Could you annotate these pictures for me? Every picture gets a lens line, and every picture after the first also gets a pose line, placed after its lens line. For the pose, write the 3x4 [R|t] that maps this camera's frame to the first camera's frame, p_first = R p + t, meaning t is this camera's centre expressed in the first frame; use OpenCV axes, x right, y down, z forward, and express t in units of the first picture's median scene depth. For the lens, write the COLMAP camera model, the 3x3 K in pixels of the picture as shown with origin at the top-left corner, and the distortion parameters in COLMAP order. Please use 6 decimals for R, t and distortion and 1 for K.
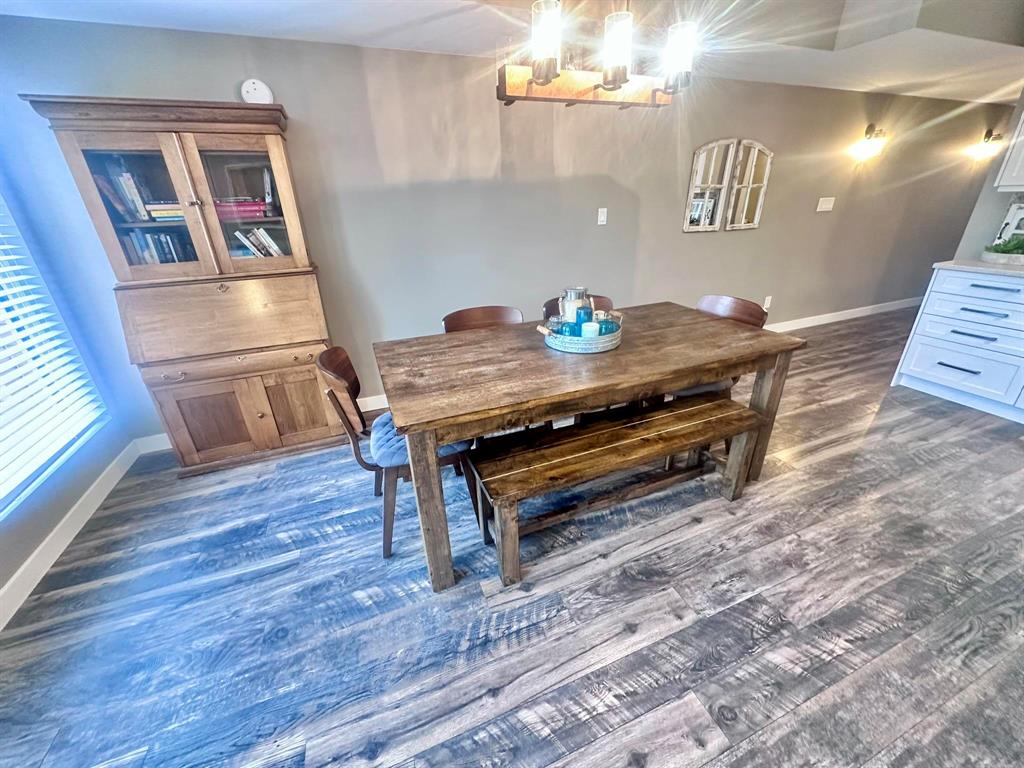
lens RADIAL K [[406.5, 0, 513.9], [0, 406.5, 383.4], [0, 0, 1]] dist [-0.001181, 0.000096]
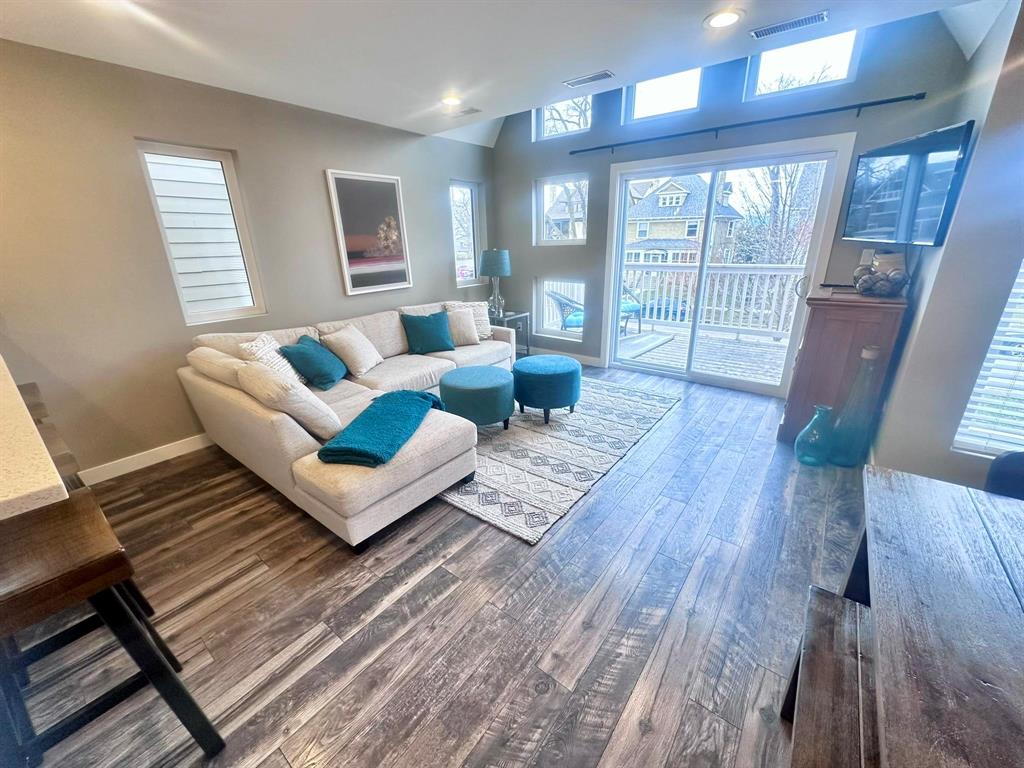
lens RADIAL K [[406.5, 0, 514.2], [0, 406.5, 383.5], [0, 0, 1]] dist [-0.001181, 0.000096]
pose [[-0.861138, 0.213200, -0.461504, 0.836398], [-0.167275, 0.738429, 0.653255, -0.519942], [0.480062, 0.639741, -0.600226, 0.971164]]
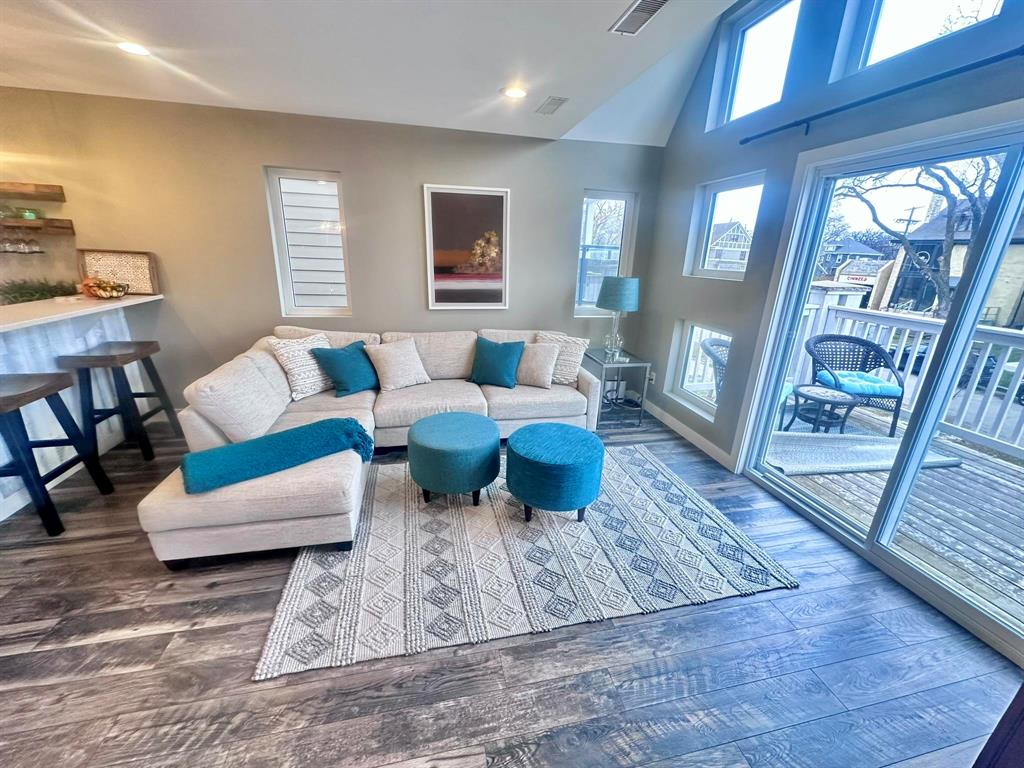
lens RADIAL K [[406.5, 0, 513.5], [0, 406.5, 385.0], [0, 0, 1]] dist [-0.001181, 0.000096]
pose [[-0.986701, -0.055367, 0.152828, -0.626415], [0.061963, 0.741094, 0.668536, -0.387051], [-0.150275, 0.669114, -0.727808, 0.637704]]
